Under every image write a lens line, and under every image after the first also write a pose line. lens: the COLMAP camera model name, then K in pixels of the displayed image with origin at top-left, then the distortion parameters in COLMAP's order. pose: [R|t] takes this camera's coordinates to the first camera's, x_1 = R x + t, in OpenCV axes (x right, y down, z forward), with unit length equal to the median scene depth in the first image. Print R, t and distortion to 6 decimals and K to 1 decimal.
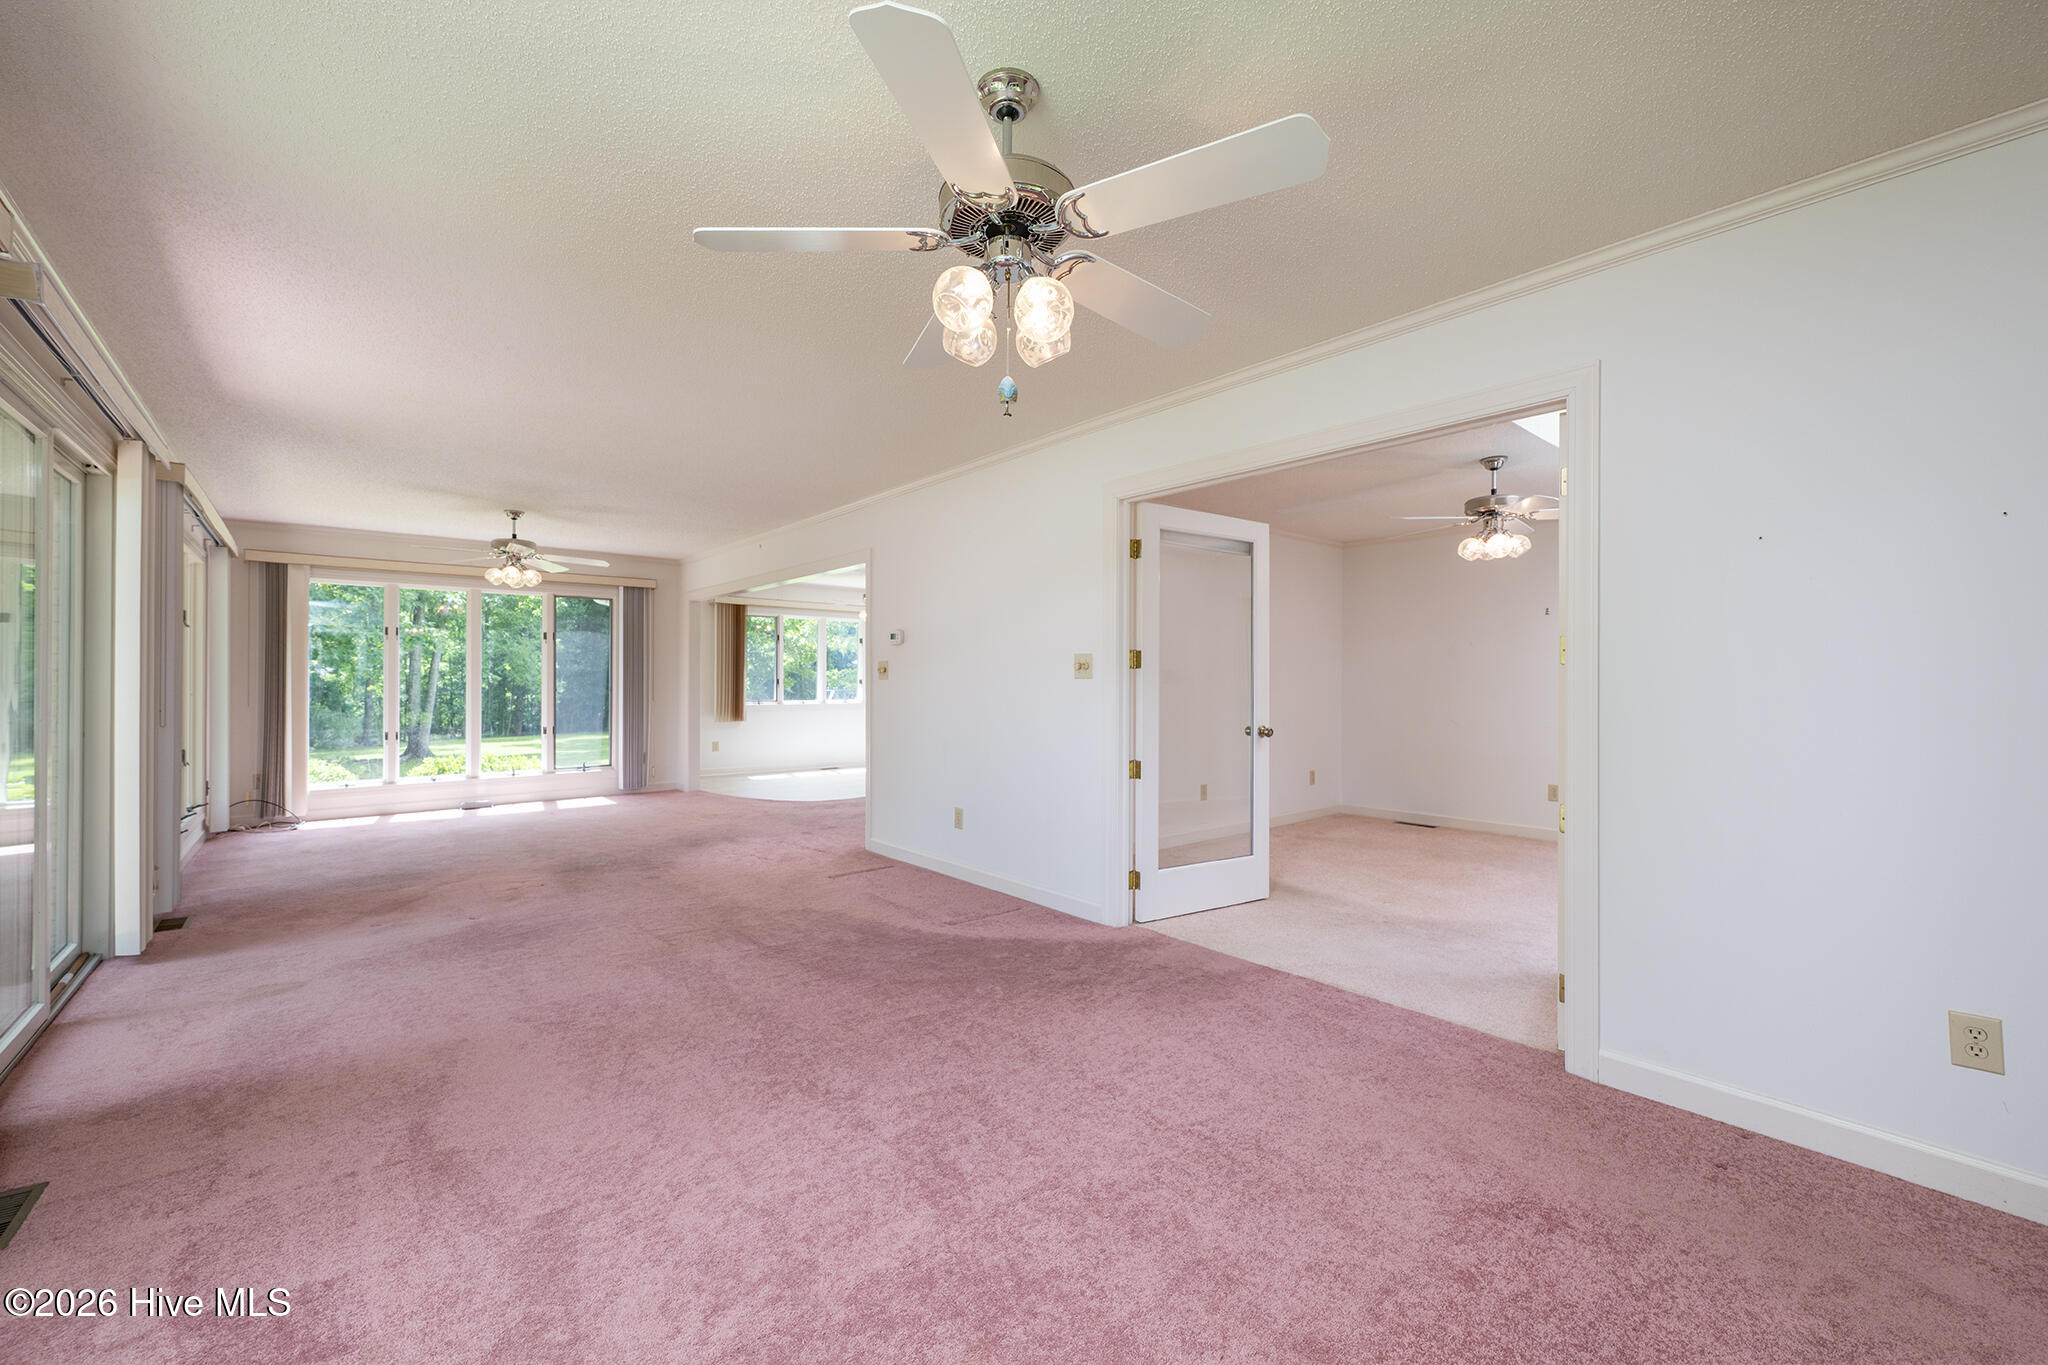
lens RADIAL K [[813.5, 0, 1017.9], [0, 813.5, 682.1], [0, 0, 1]] dist [-0.001590, -0.000153]
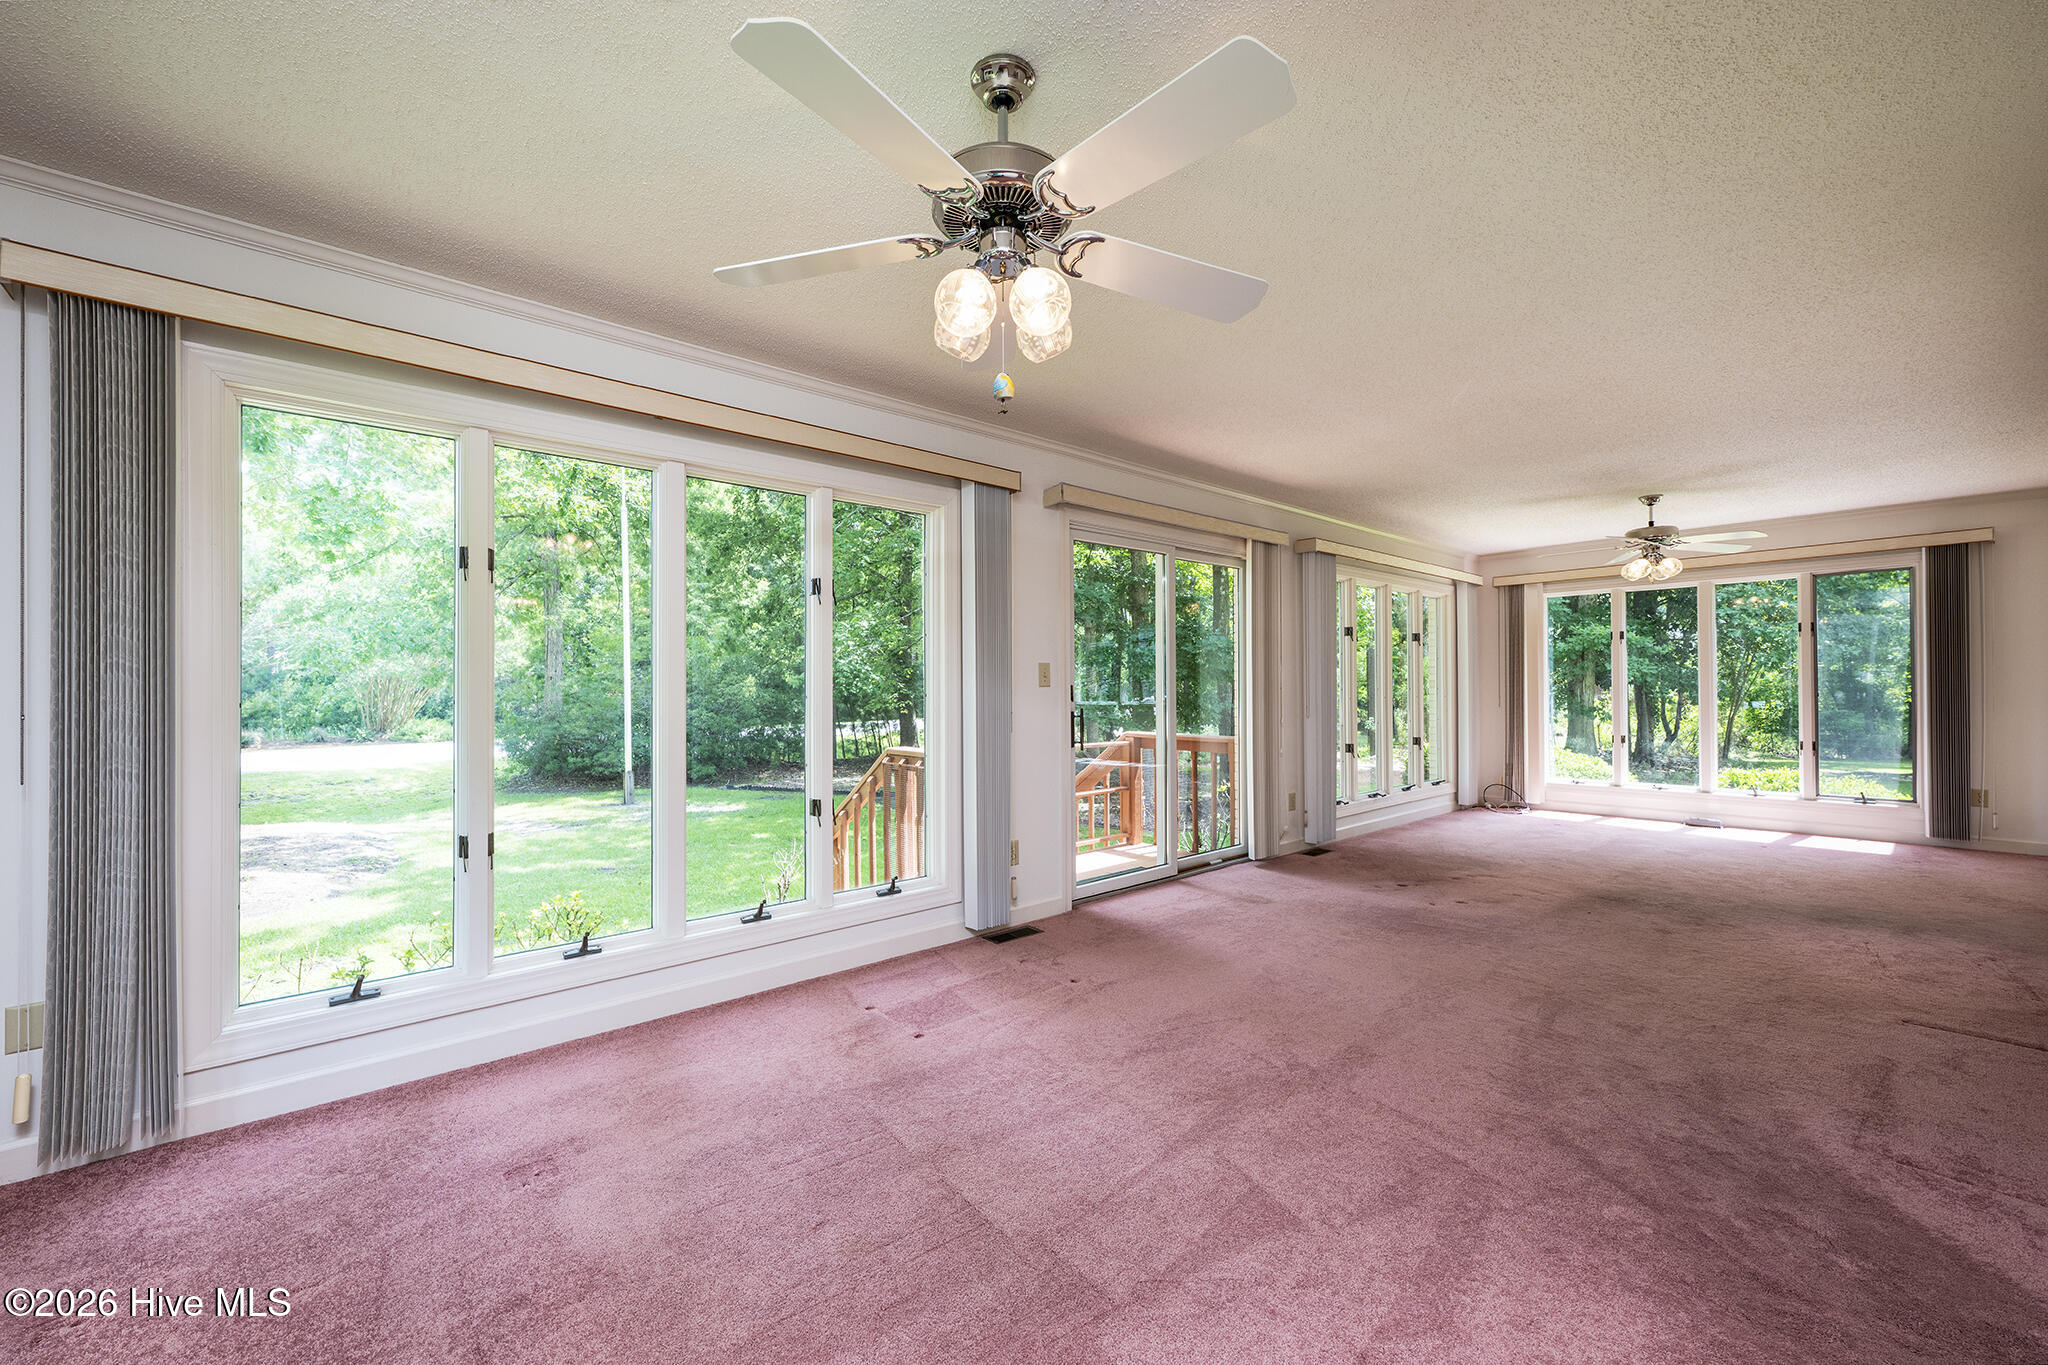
lens RADIAL K [[813.5, 0, 1017.9], [0, 813.5, 682.1], [0, 0, 1]] dist [-0.001590, -0.000153]
pose [[0.019467, -0.005288, -0.999797, 0.430776], [0.002695, 0.999983, -0.005236, -0.001729], [0.999807, -0.002592, 0.019481, 0.449721]]
